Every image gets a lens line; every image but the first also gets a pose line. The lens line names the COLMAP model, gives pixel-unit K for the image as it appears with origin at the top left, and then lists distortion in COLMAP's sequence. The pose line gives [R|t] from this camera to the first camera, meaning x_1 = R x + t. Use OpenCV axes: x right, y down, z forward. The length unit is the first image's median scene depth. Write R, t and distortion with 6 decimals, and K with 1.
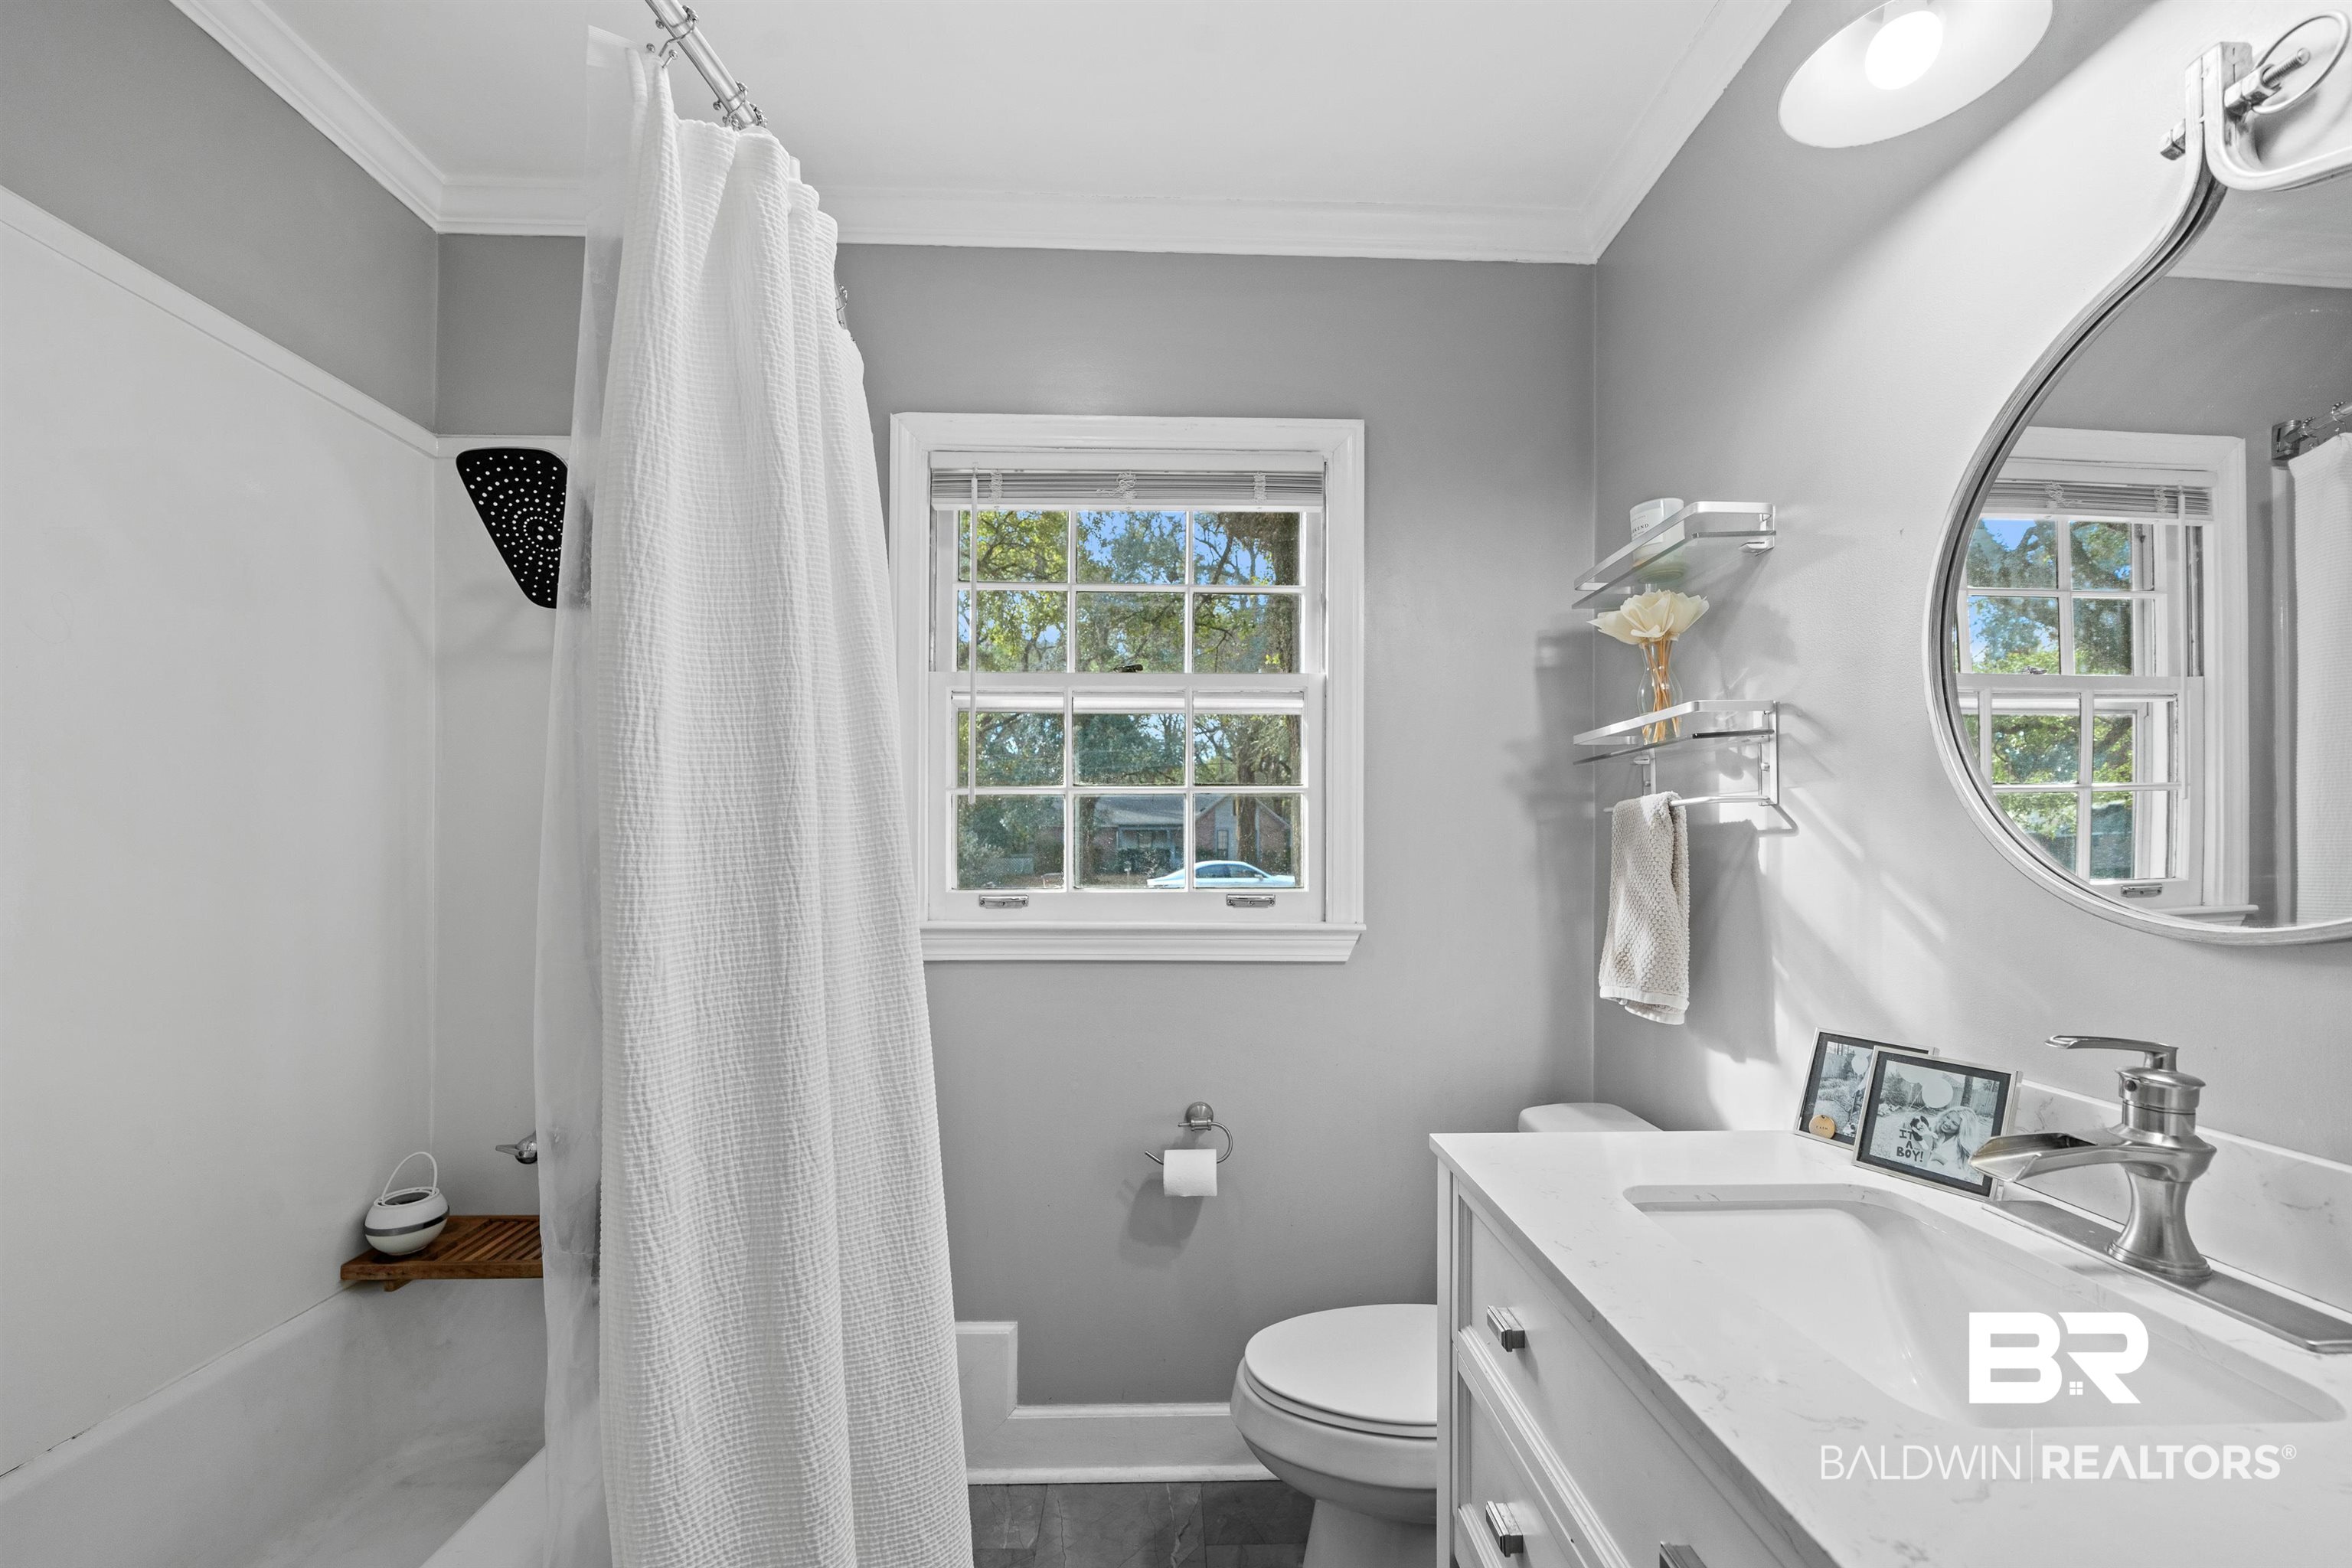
lens RADIAL K [[943.7, 0, 1201.9], [0, 943.7, 846.3], [0, 0, 1]] dist [-0.008217, 0.001884]
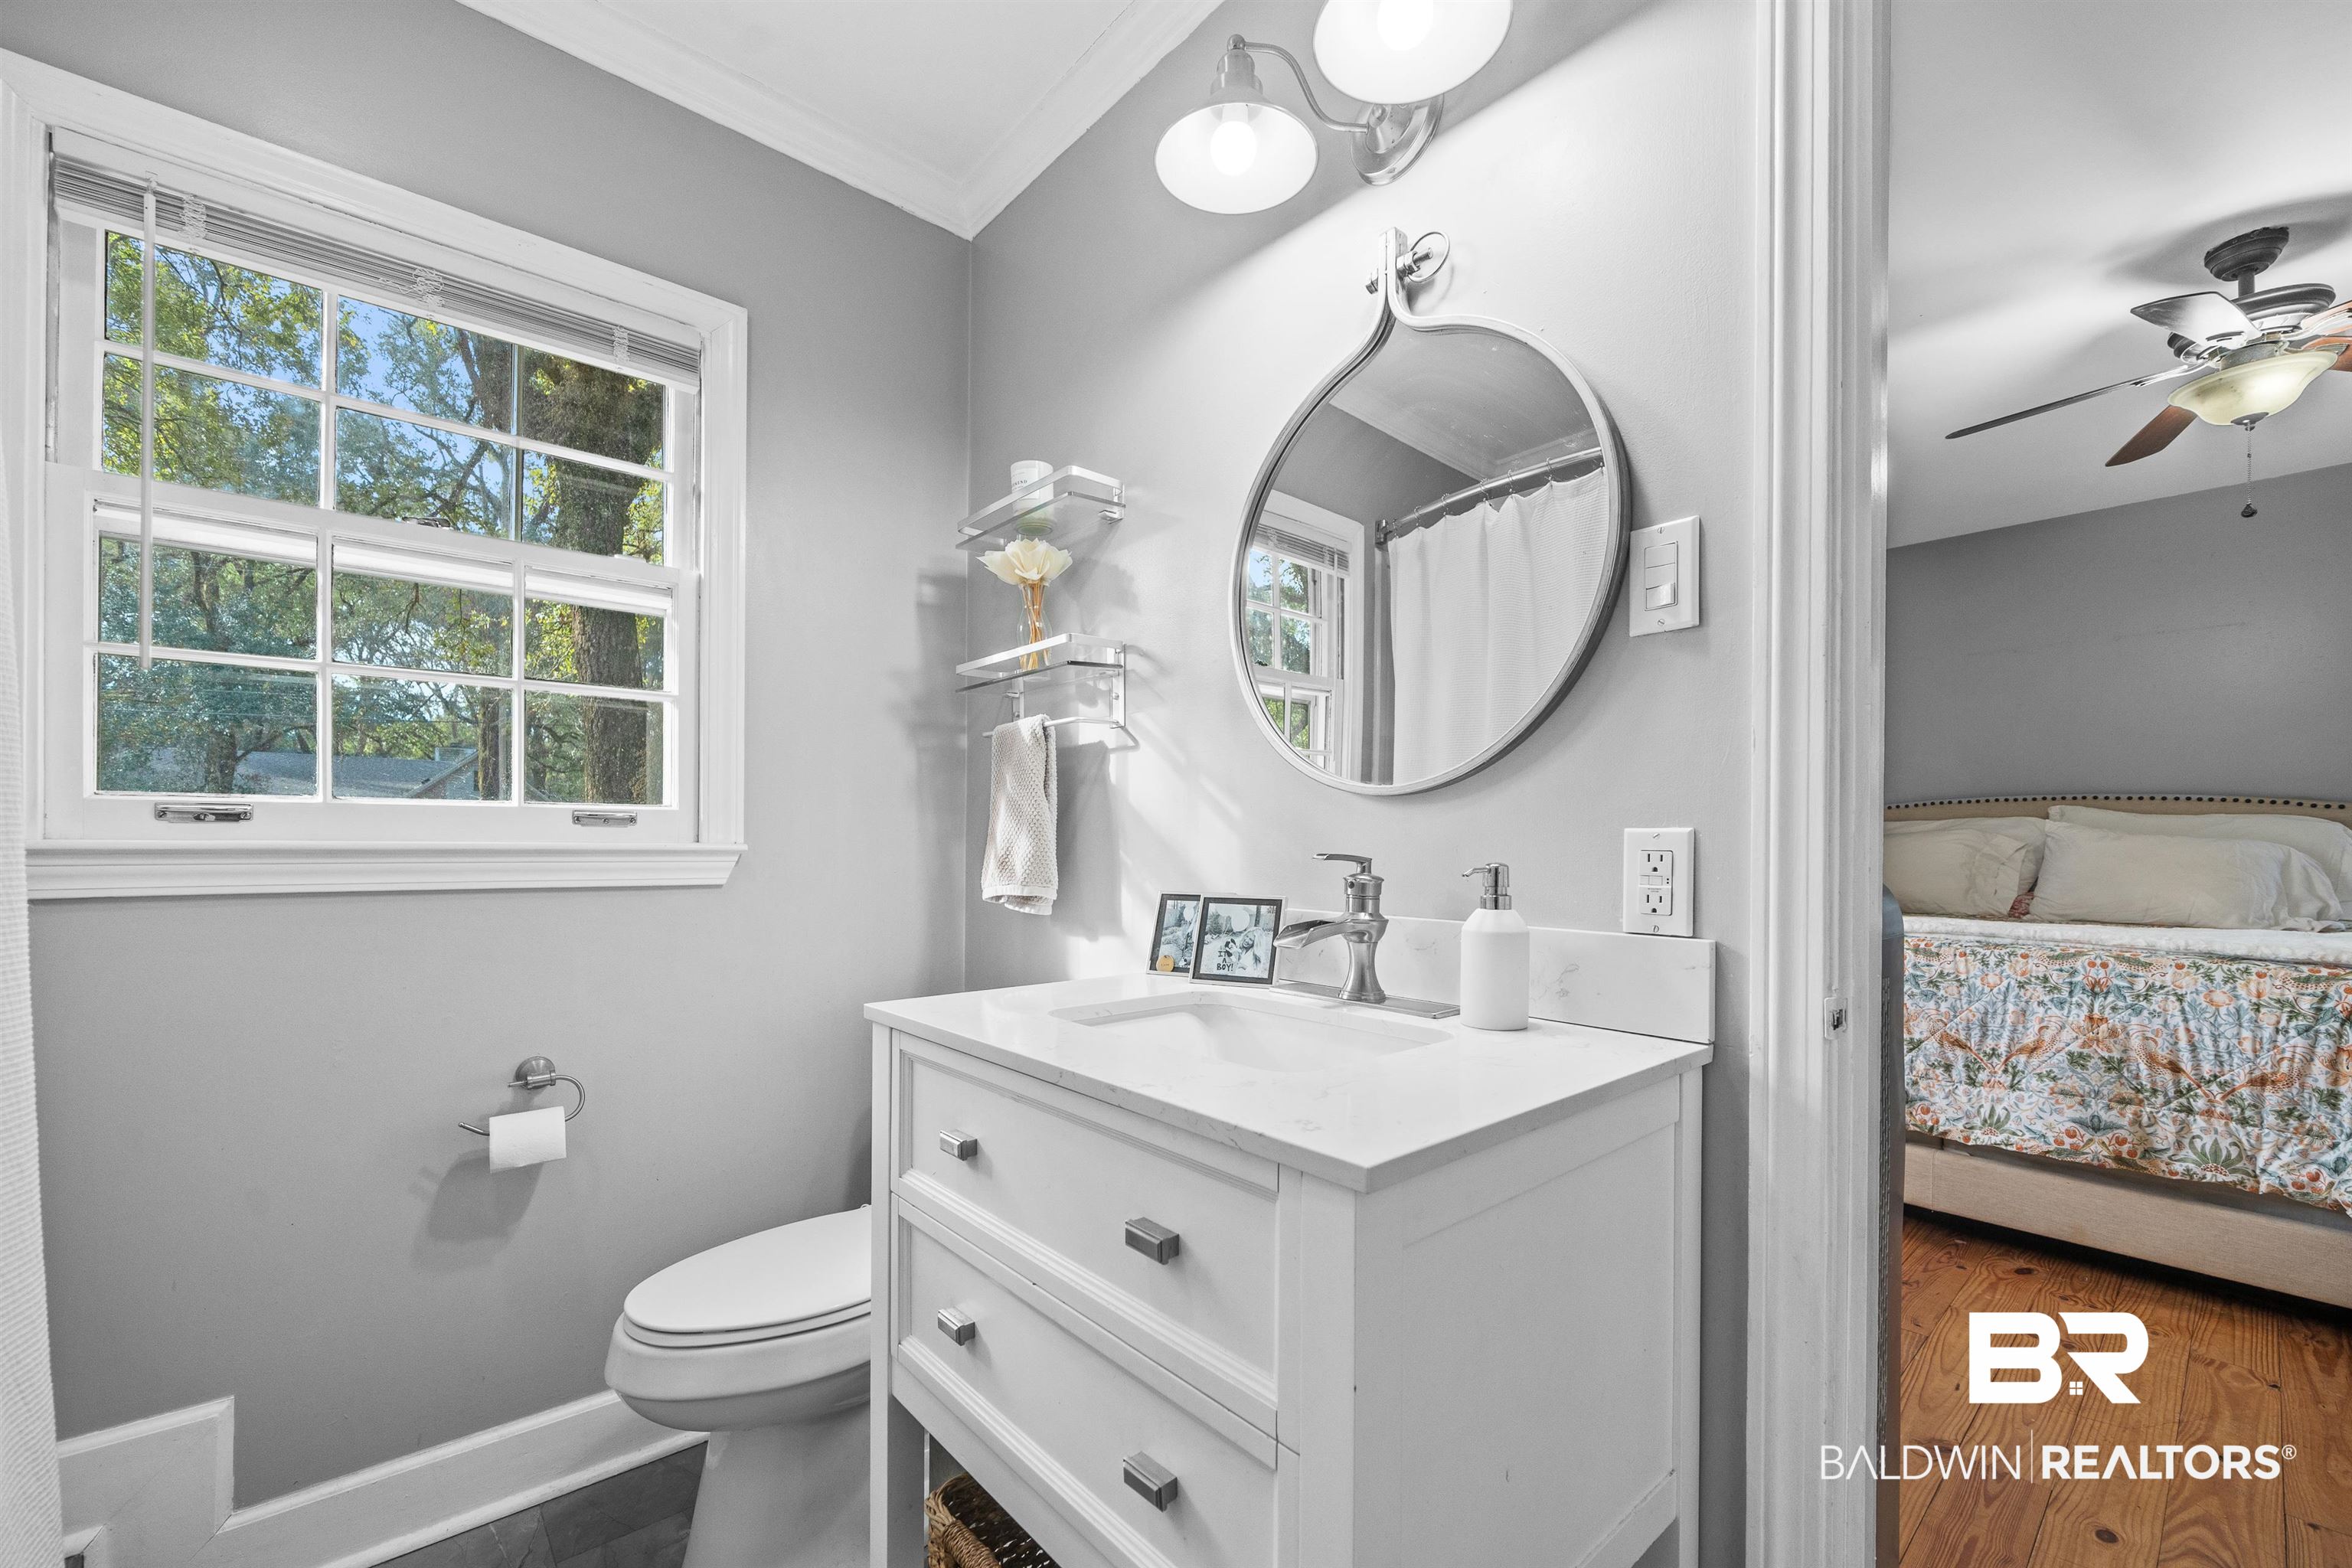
lens RADIAL K [[943.7, 0, 1189.3], [0, 943.7, 837.2], [0, 0, 1]] dist [-0.008217, 0.001884]
pose [[0.777756, -0.001813, 0.628563, -0.079719], [-0.004998, 0.999946, 0.009068, 0.069002], [-0.628546, -0.010194, 0.777705, -0.016359]]
